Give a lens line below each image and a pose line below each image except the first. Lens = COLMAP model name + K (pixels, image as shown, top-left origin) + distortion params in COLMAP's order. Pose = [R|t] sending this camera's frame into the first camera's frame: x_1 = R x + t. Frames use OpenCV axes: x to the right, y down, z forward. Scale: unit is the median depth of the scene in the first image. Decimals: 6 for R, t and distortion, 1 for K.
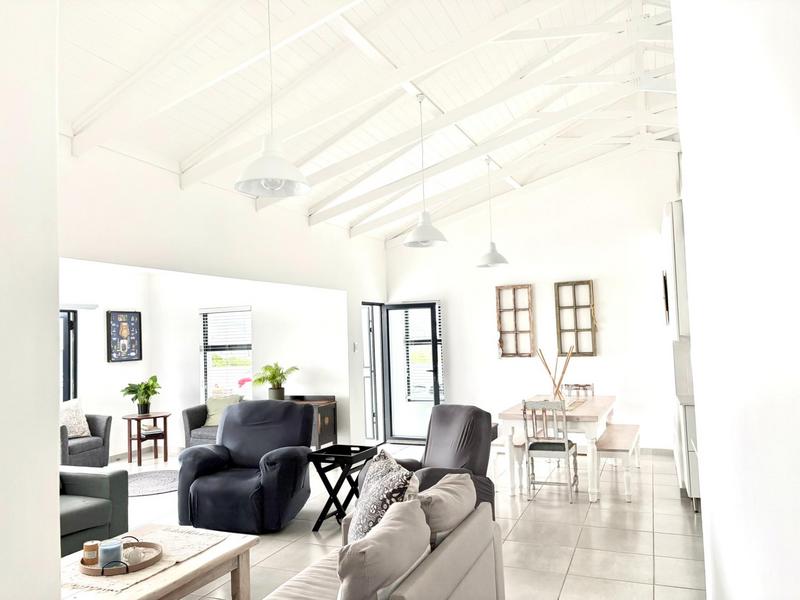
lens RADIAL K [[606.2, 0, 398.0], [0, 606.2, 302.7], [0, 0, 1]] dist [0.058366, -0.064087]
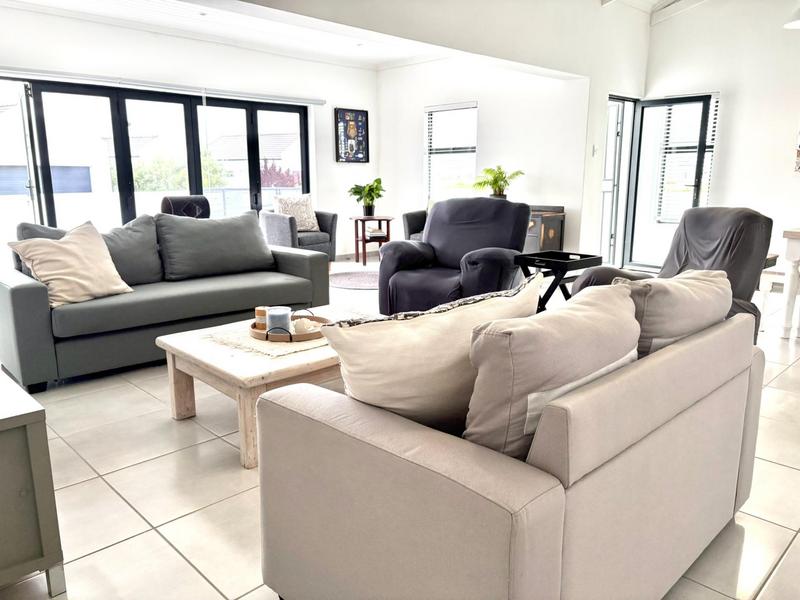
lens RADIAL K [[606.2, 0, 398.0], [0, 606.2, 302.7], [0, 0, 1]] dist [0.058366, -0.064087]
pose [[0.921658, 0.112264, -0.371408, 0.015277], [-0.008646, 0.962932, 0.269605, 0.050758], [0.387908, -0.245272, 0.888465, 0.099267]]
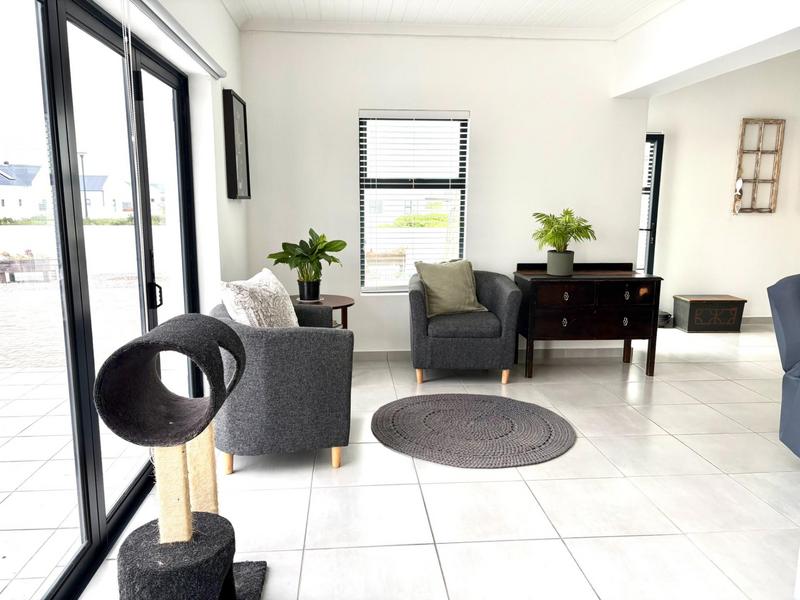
lens RADIAL K [[606.2, 0, 398.0], [0, 606.2, 302.7], [0, 0, 1]] dist [0.058366, -0.064087]
pose [[0.883969, -0.038878, 0.465926, -0.605981], [-0.061617, 0.978158, 0.198521, 0.075327], [-0.463467, -0.204196, 0.862266, 0.510805]]
